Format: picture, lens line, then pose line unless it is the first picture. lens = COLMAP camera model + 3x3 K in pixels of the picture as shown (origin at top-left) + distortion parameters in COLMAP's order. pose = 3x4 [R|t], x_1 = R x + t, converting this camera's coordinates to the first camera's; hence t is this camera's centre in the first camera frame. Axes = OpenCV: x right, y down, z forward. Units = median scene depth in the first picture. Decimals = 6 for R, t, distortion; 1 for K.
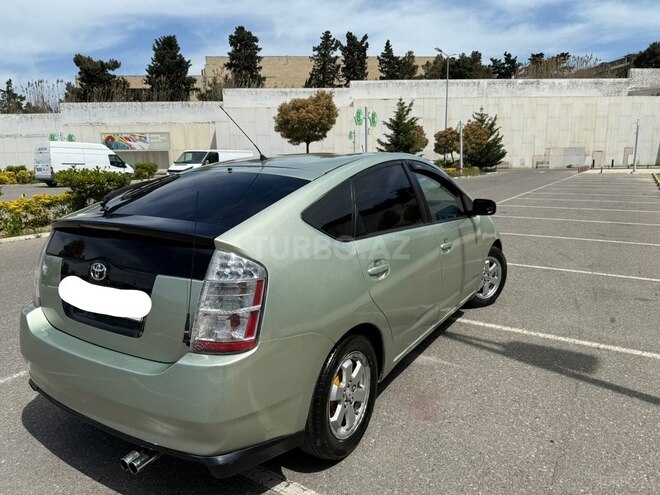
lens RADIAL K [[466.9, 0, 333.0], [0, 466.9, 246.1], [0, 0, 1]] dist [0.029152, -0.041691]
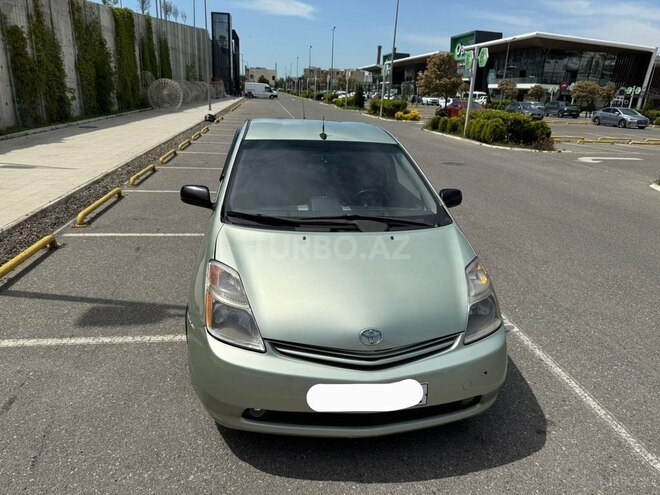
lens RADIAL K [[469.6, 0, 327.2], [0, 469.6, 246.2], [0, 0, 1]] dist [0.025836, -0.035684]
pose [[-0.766501, 0.192071, -0.612850, 0.054543], [-0.144946, 0.877880, 0.456418, -0.034191], [0.625674, 0.438675, -0.645056, 0.140906]]
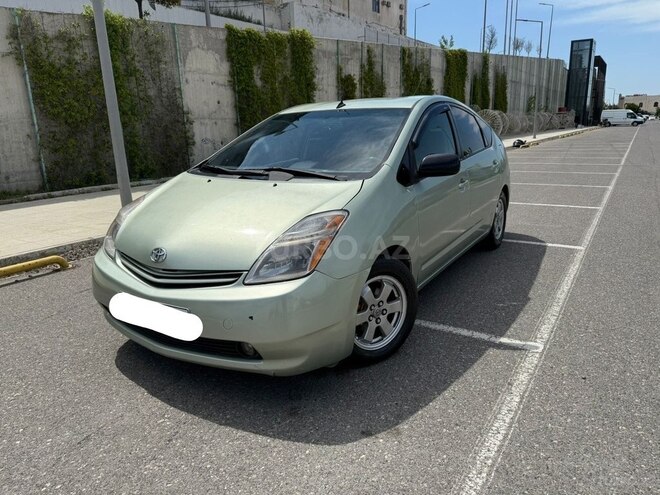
lens RADIAL K [[469.7, 0, 330.9], [0, 469.7, 248.7], [0, 0, 1]] dist [-0.001499, -0.006193]
pose [[-0.998494, 0.050519, 0.021378, 0.006909], [0.054811, 0.902933, 0.426272, -0.026633], [0.002232, 0.426802, -0.904342, 0.161591]]
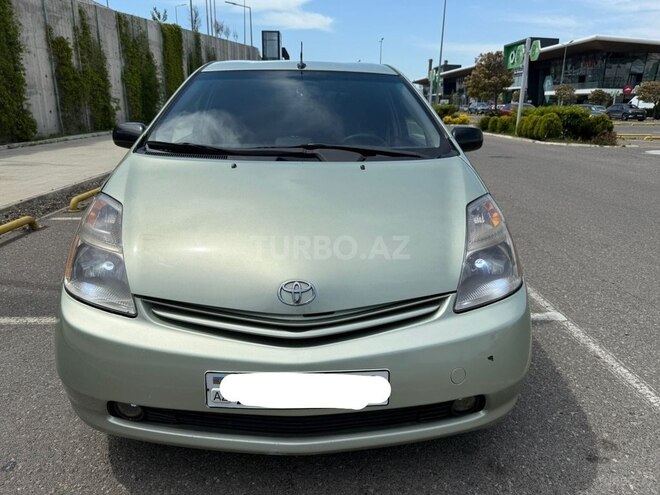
lens RADIAL K [[472.0, 0, 328.9], [0, 472.0, 243.5], [0, 0, 1]] dist [-0.000232, -0.007404]
pose [[-0.827252, 0.171646, -0.534969, 0.038315], [-0.096084, 0.894938, 0.435723, -0.021523], [0.553554, 0.411855, -0.723846, 0.138400]]
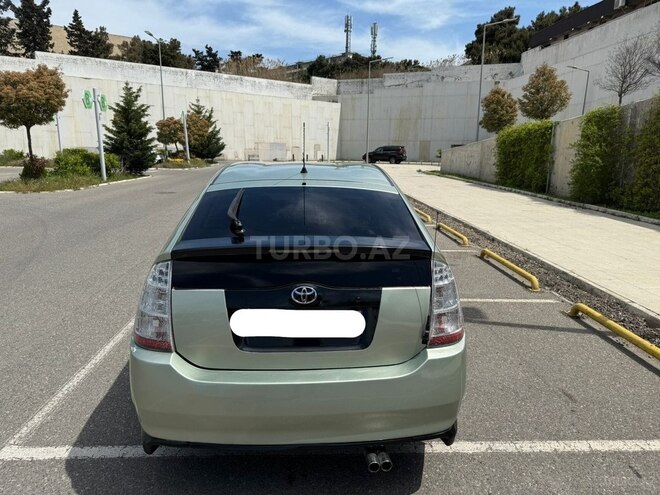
lens RADIAL K [[467.1, 0, 333.1], [0, 467.1, 249.1], [0, 0, 1]] dist [0.022306, -0.032405]
pose [[0.819362, -0.086743, 0.566676, -0.042263], [0.071074, 0.996231, 0.049730, -0.003542], [-0.568854, -0.000471, 0.822438, 0.006845]]
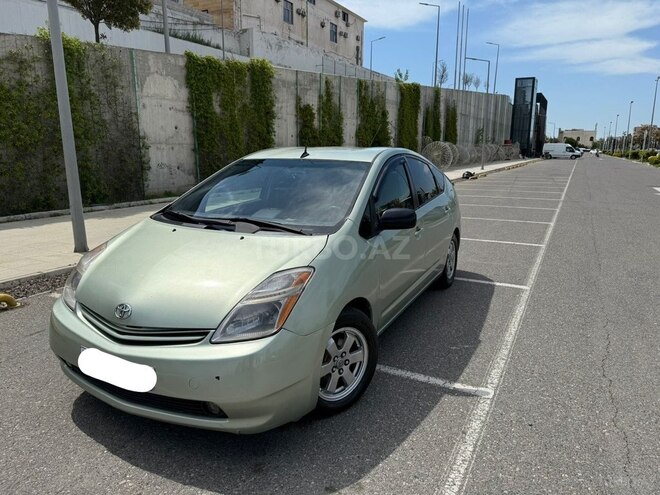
lens RADIAL K [[467.1, 0, 333.1], [0, 467.1, 249.1], [0, 0, 1]] dist [0.022306, -0.032405]
pose [[-0.996050, 0.038630, -0.079957, 0.007834], [0.004617, 0.921732, 0.387801, -0.030980], [0.088680, 0.385900, -0.918269, 0.161929]]
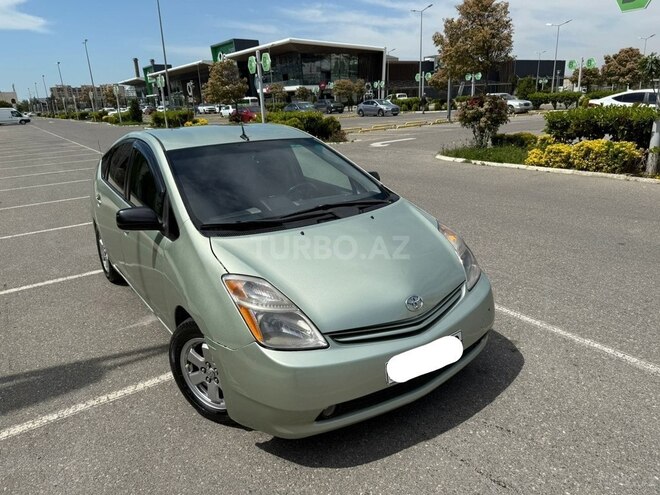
lens RADIAL K [[466.9, 0, 333.0], [0, 466.9, 246.1], [0, 0, 1]] dist [0.029152, -0.041691]
pose [[-0.387605, 0.313229, -0.866978, 0.068805], [-0.122252, 0.914727, 0.385136, -0.029487], [0.913683, 0.255271, -0.316260, 0.124100]]
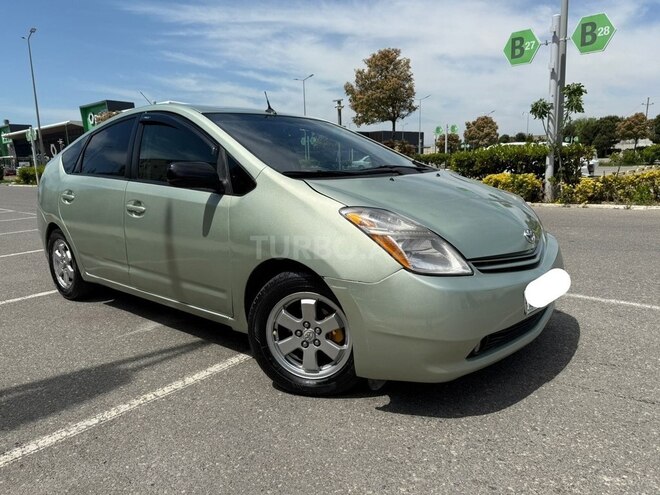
lens RADIAL K [[466.9, 0, 333.0], [0, 466.9, 246.1], [0, 0, 1]] dist [0.029152, -0.041691]
pose [[-0.145266, 0.204815, -0.967961, 0.074563], [-0.149454, 0.962570, 0.226104, -0.013100], [0.978040, 0.177511, -0.109218, 0.103892]]
